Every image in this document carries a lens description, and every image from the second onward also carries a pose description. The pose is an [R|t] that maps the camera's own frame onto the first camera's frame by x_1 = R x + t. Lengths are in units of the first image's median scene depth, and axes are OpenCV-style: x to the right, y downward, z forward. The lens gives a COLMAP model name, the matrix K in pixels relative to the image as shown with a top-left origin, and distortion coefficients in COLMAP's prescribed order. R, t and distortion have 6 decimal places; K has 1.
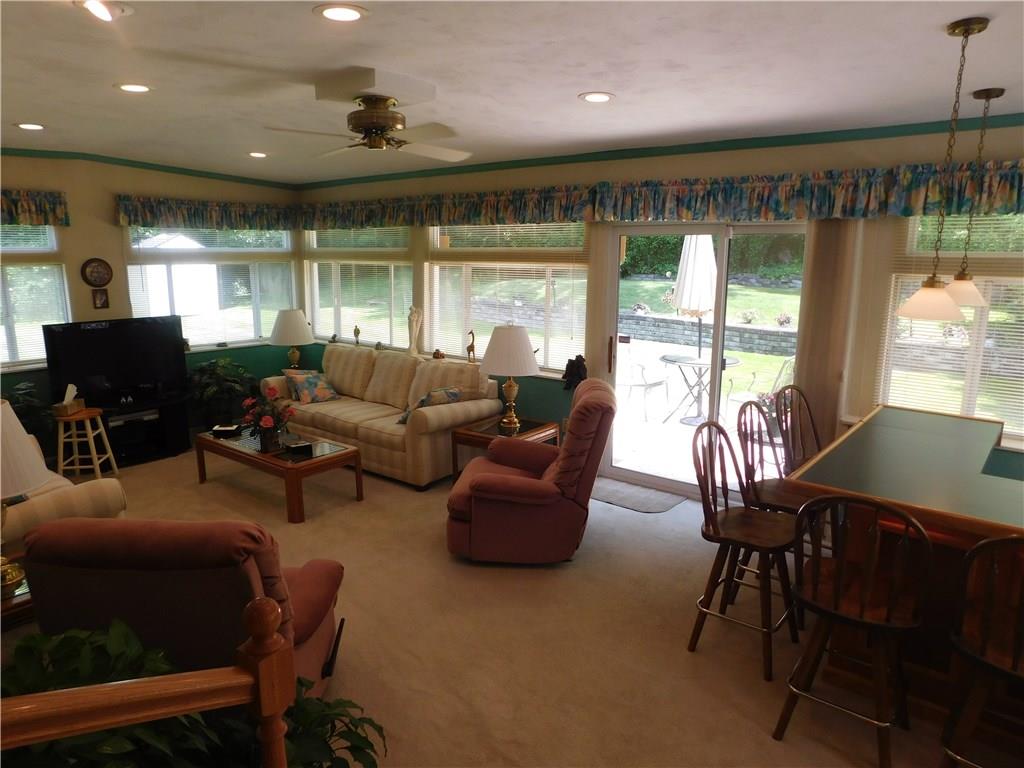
lens RADIAL K [[674.0, 0, 512.0], [0, 674.0, 384.0], [0, 0, 1]] dist [-0.082921, 0.065817]
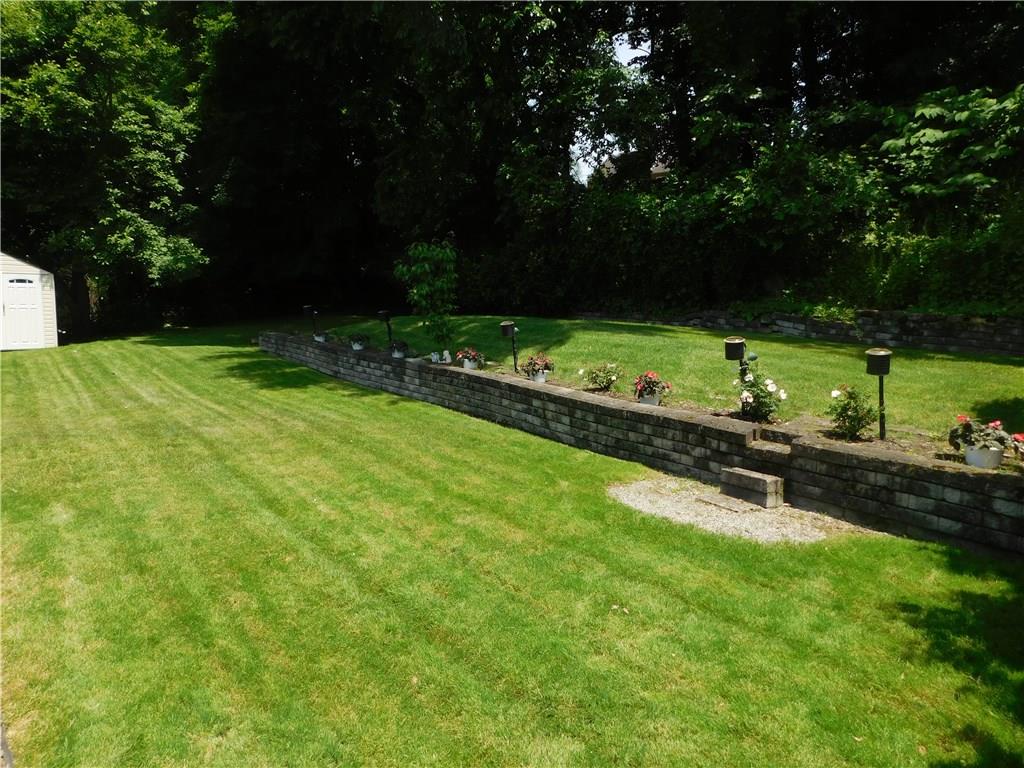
lens RADIAL K [[674.0, 0, 512.0], [0, 674.0, 384.0], [0, 0, 1]] dist [-0.082921, 0.065817]
pose [[0.986742, 0.037369, -0.157933, 0.318704], [-0.047995, 0.996794, -0.064013, -0.049861], [0.155035, 0.070744, 0.985373, 0.390077]]
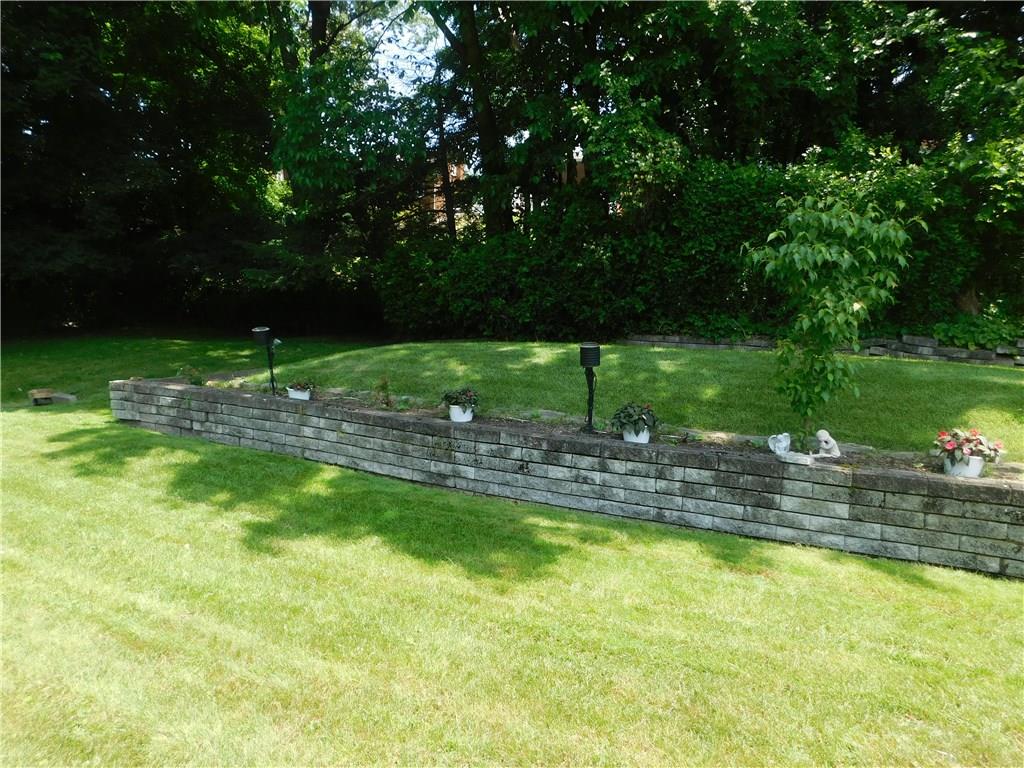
lens RADIAL K [[674.0, 0, 512.0], [0, 674.0, 384.0], [0, 0, 1]] dist [-0.082921, 0.065817]
pose [[0.959153, -0.003722, 0.282864, -0.067818], [0.029742, 0.995699, -0.087749, -0.118746], [-0.281321, 0.092577, 0.955138, 0.764406]]
